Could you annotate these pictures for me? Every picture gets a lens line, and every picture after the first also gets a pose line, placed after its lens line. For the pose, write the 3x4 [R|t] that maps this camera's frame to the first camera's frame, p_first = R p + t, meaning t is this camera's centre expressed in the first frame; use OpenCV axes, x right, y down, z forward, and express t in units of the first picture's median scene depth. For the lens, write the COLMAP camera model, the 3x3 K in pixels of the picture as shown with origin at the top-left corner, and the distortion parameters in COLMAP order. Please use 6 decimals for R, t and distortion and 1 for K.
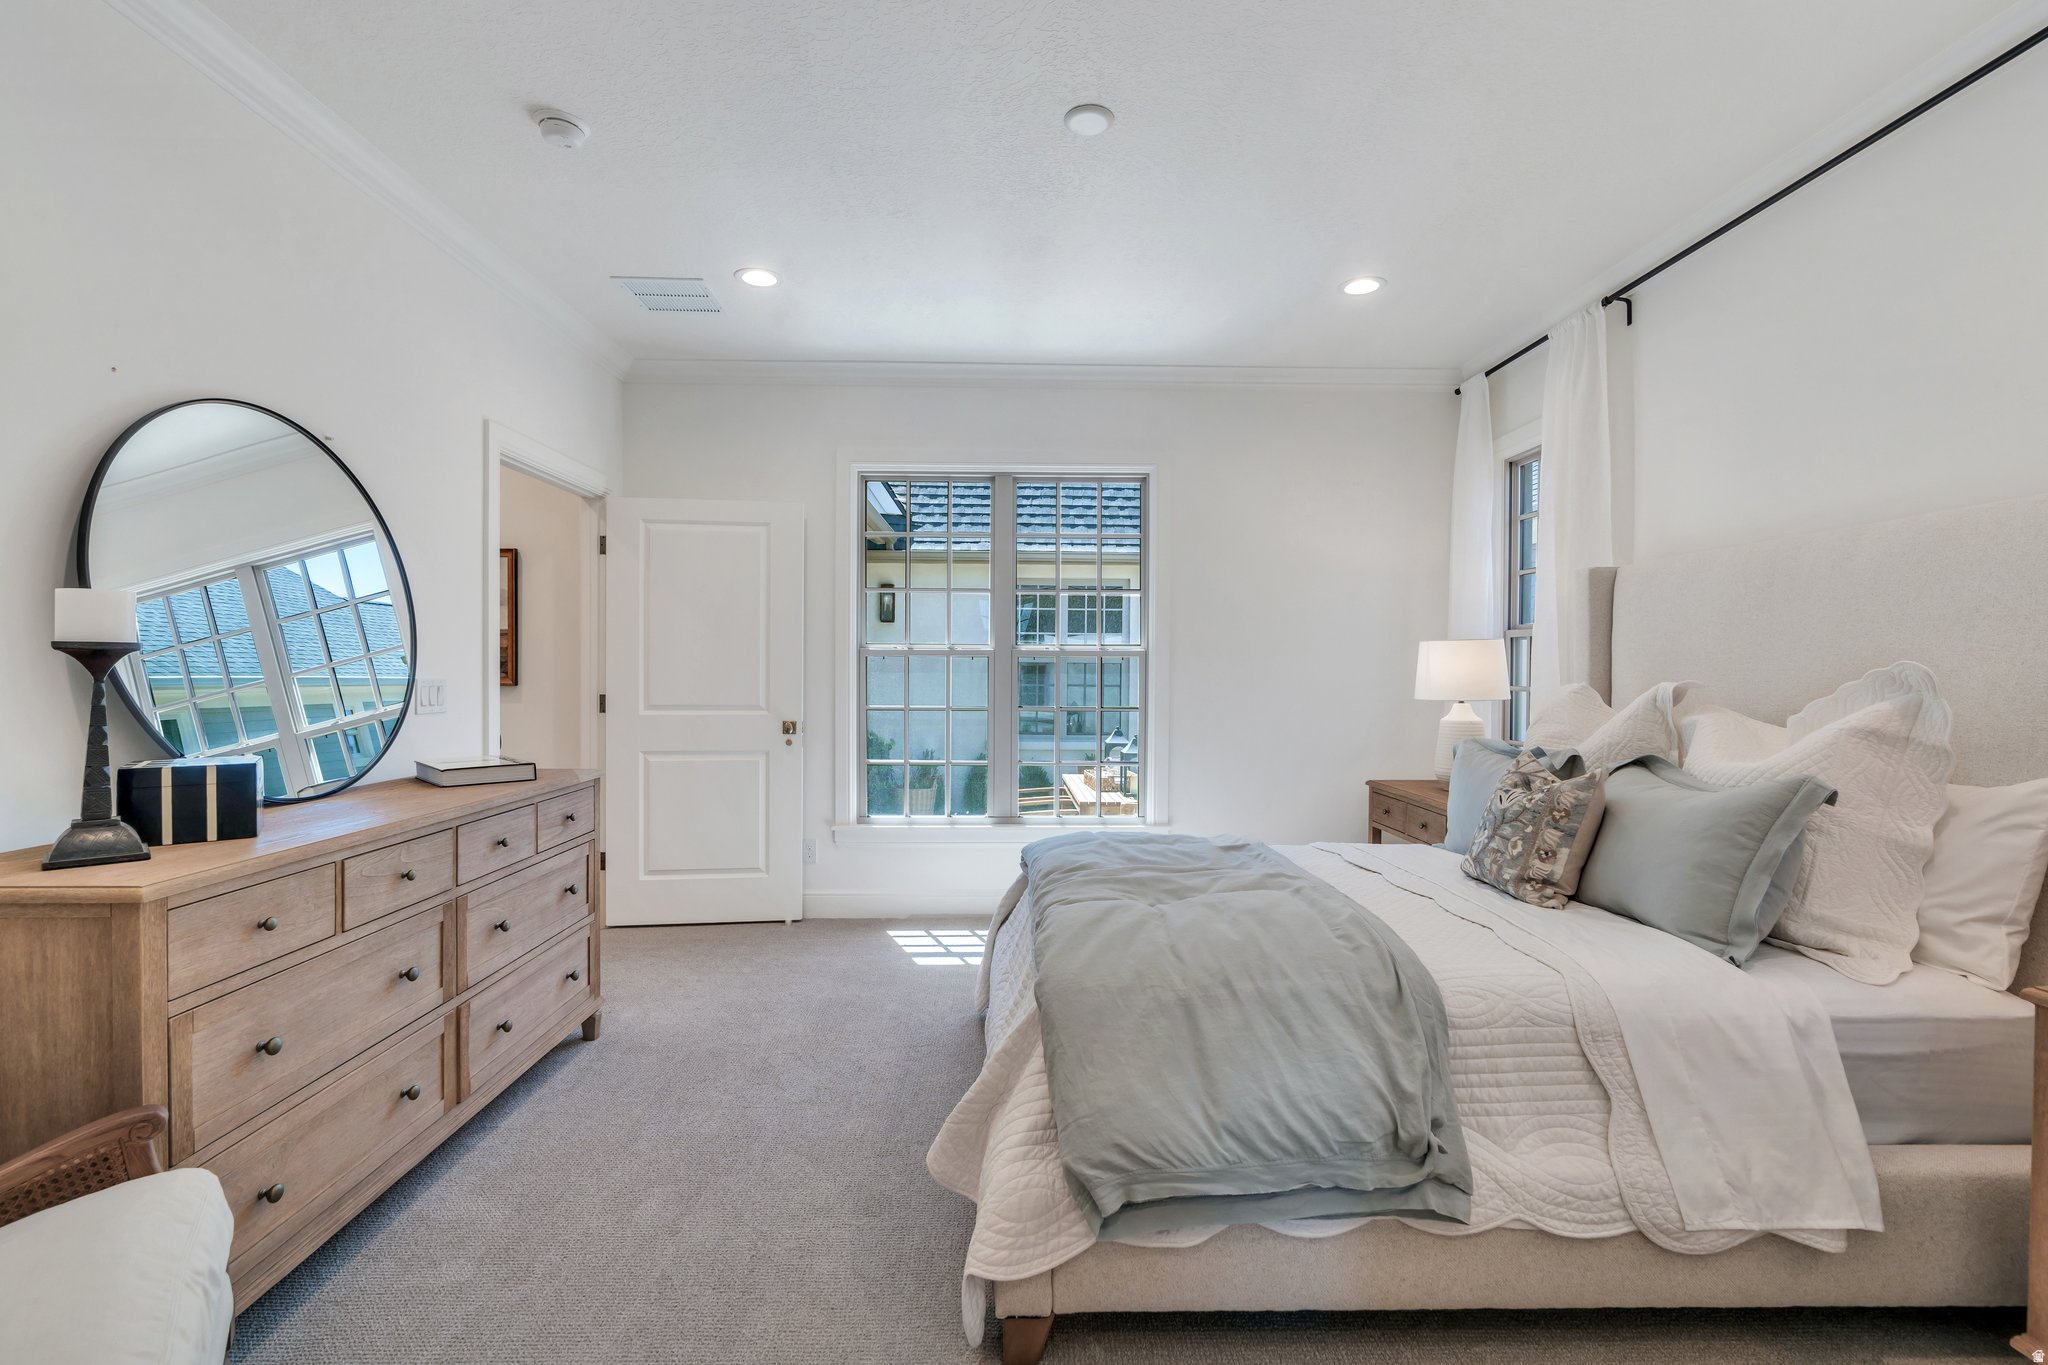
lens RADIAL K [[925.6, 0, 1031.7], [0, 925.6, 663.6], [0, 0, 1]] dist [-0.001408, 0.000389]
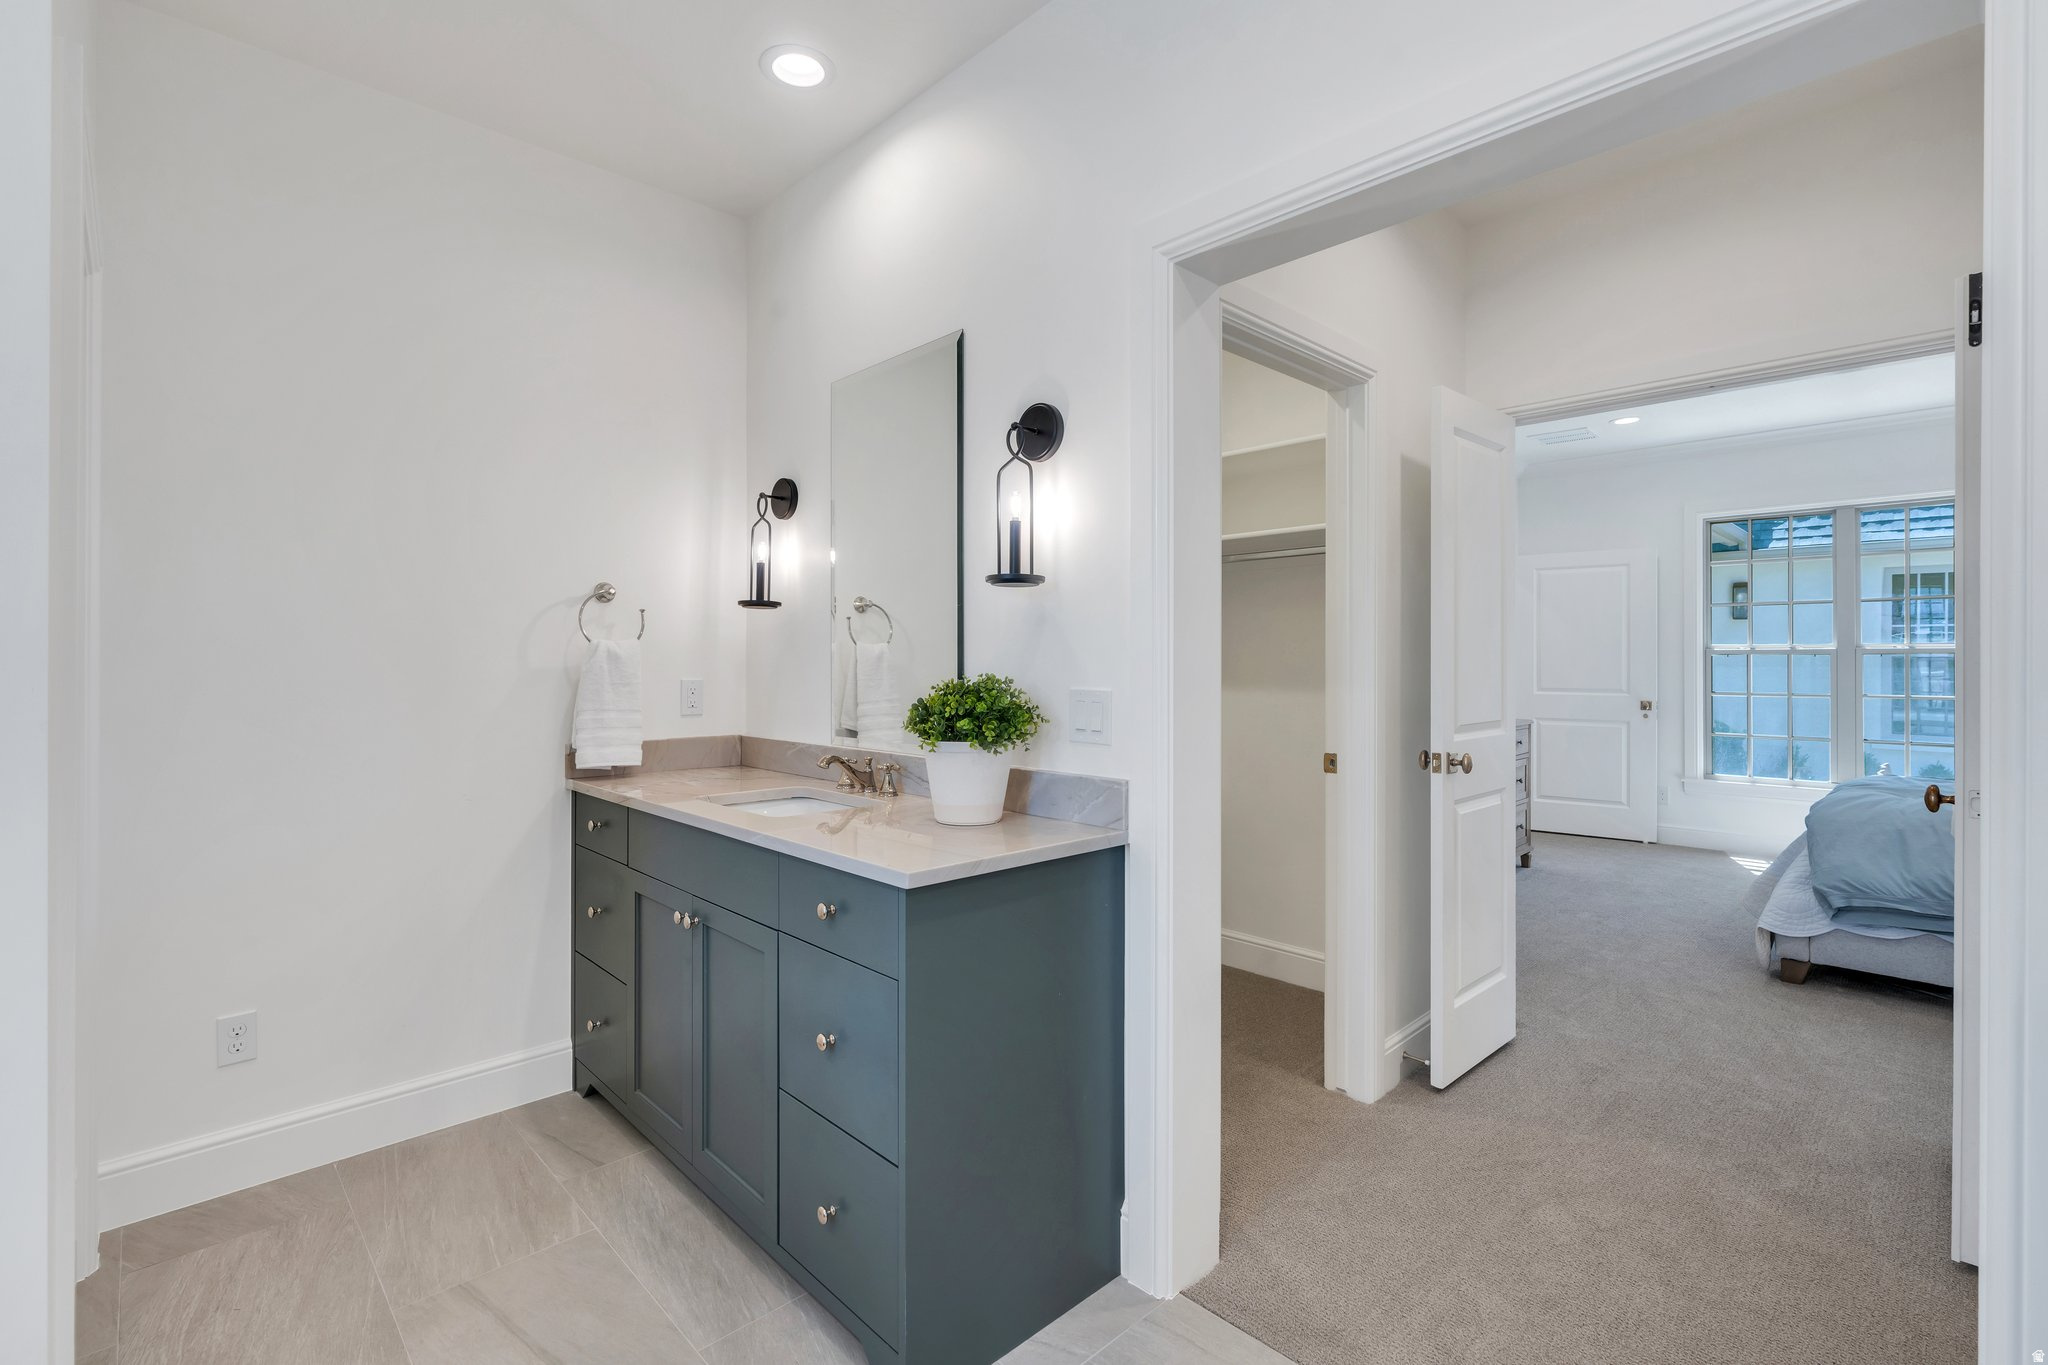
lens RADIAL K [[925.6, 0, 1031.7], [0, 925.6, 663.6], [0, 0, 1]] dist [-0.001408, 0.000389]
pose [[0.682871, -0.003105, -0.730532, 0.175457], [0.005737, 0.999983, 0.001112, -0.003397], [0.730517, -0.004951, 0.682877, -0.874610]]
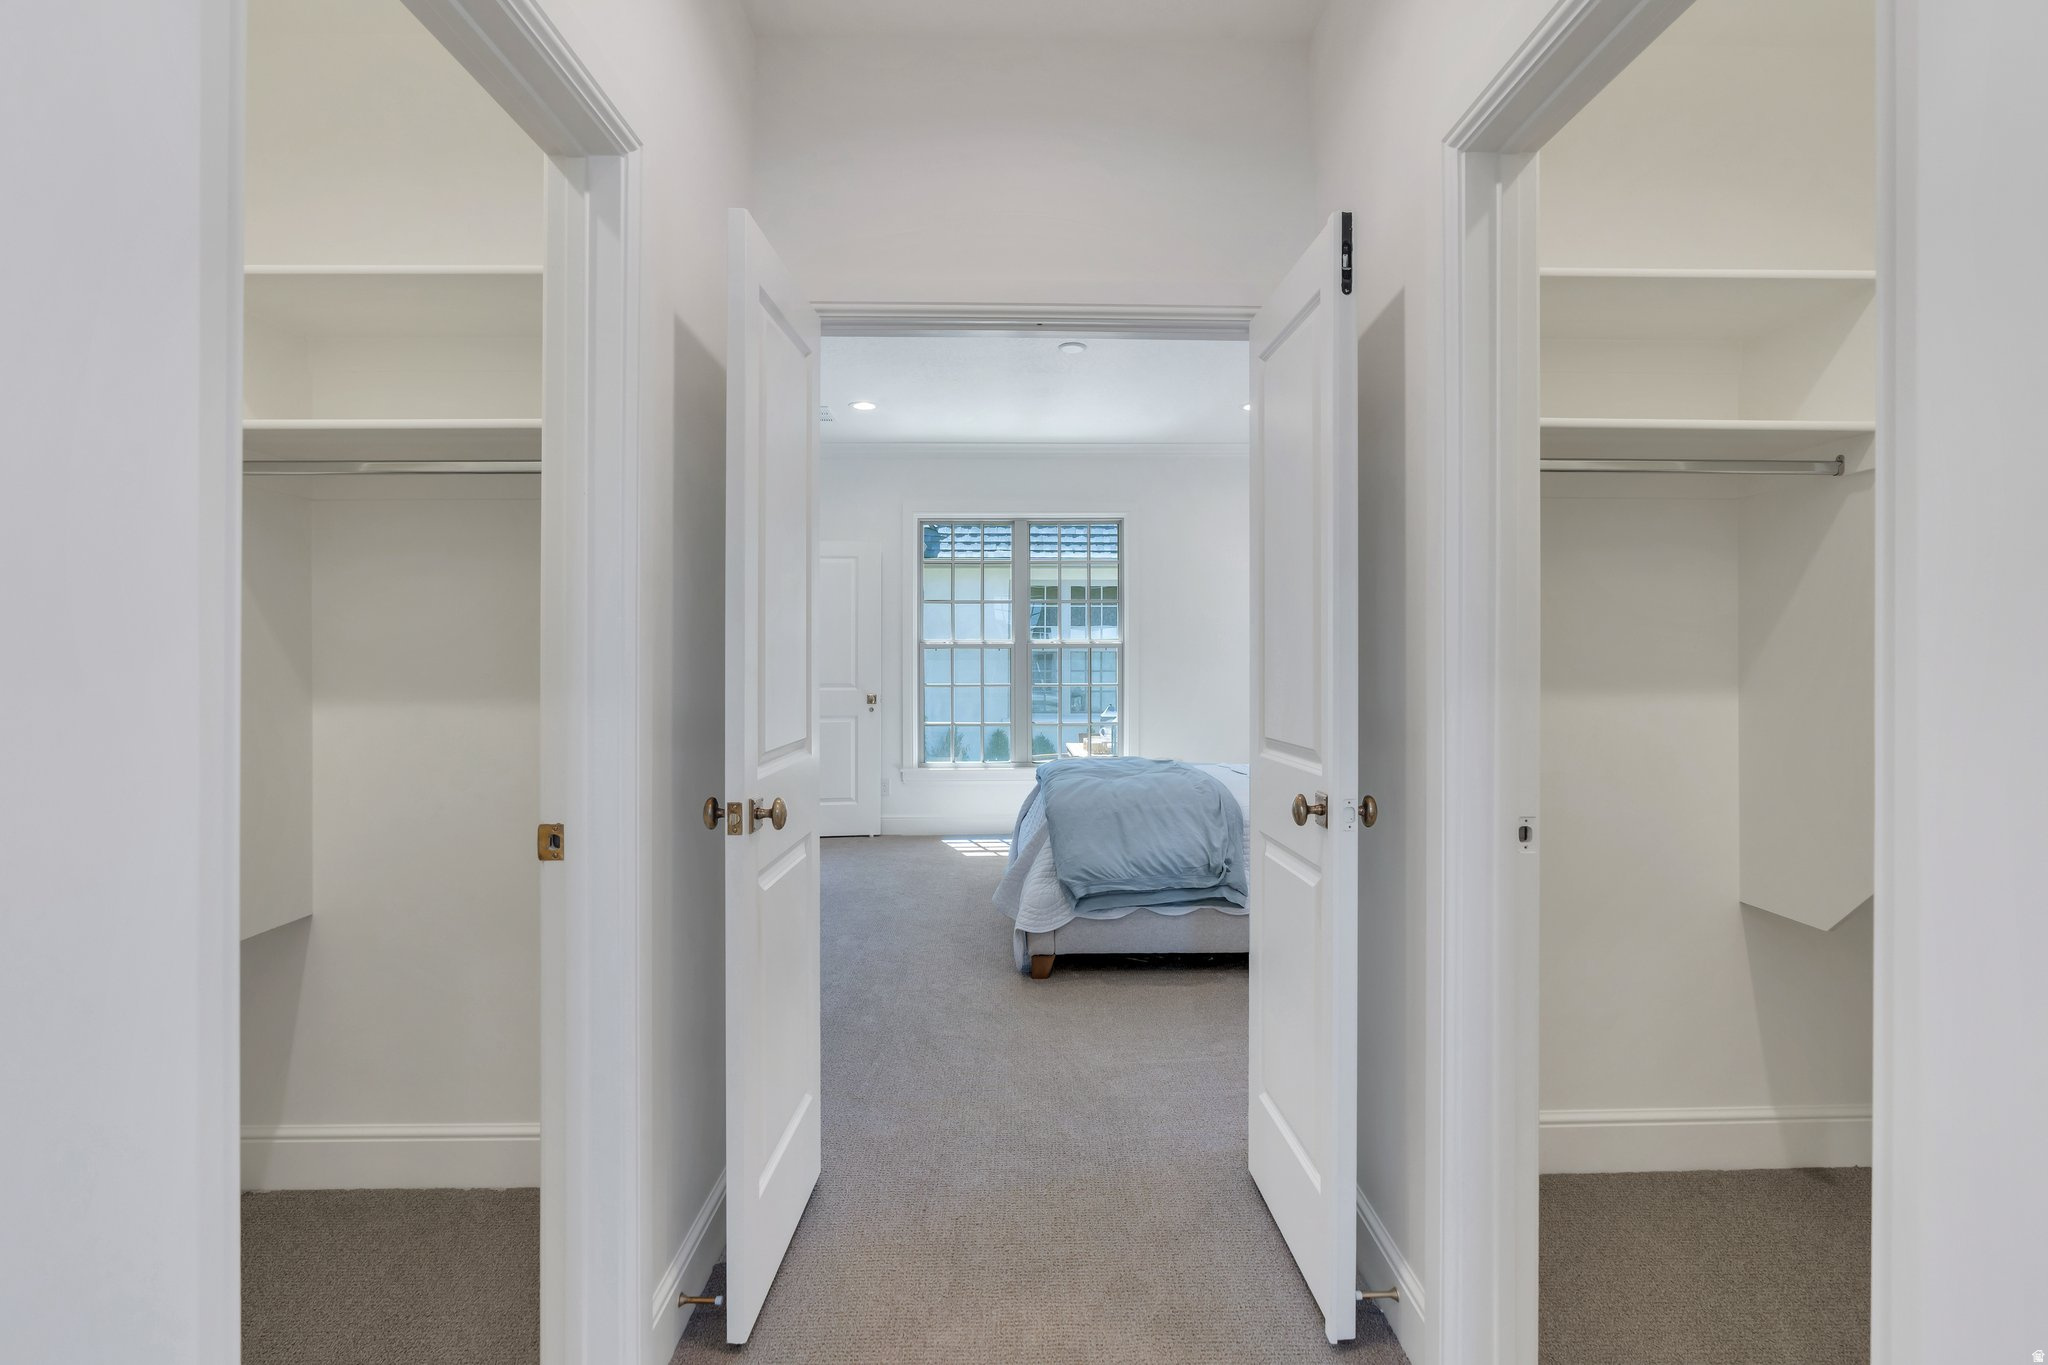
lens RADIAL K [[931.5, 0, 1040.6], [0, 931.5, 646.3], [0, 0, 1]] dist [-0.019306, -0.000020]
pose [[0.999973, -0.007219, 0.001367, -0.004255], [0.007227, 0.999954, -0.006305, -0.001949], [-0.001321, 0.006314, 0.999979, -0.573495]]
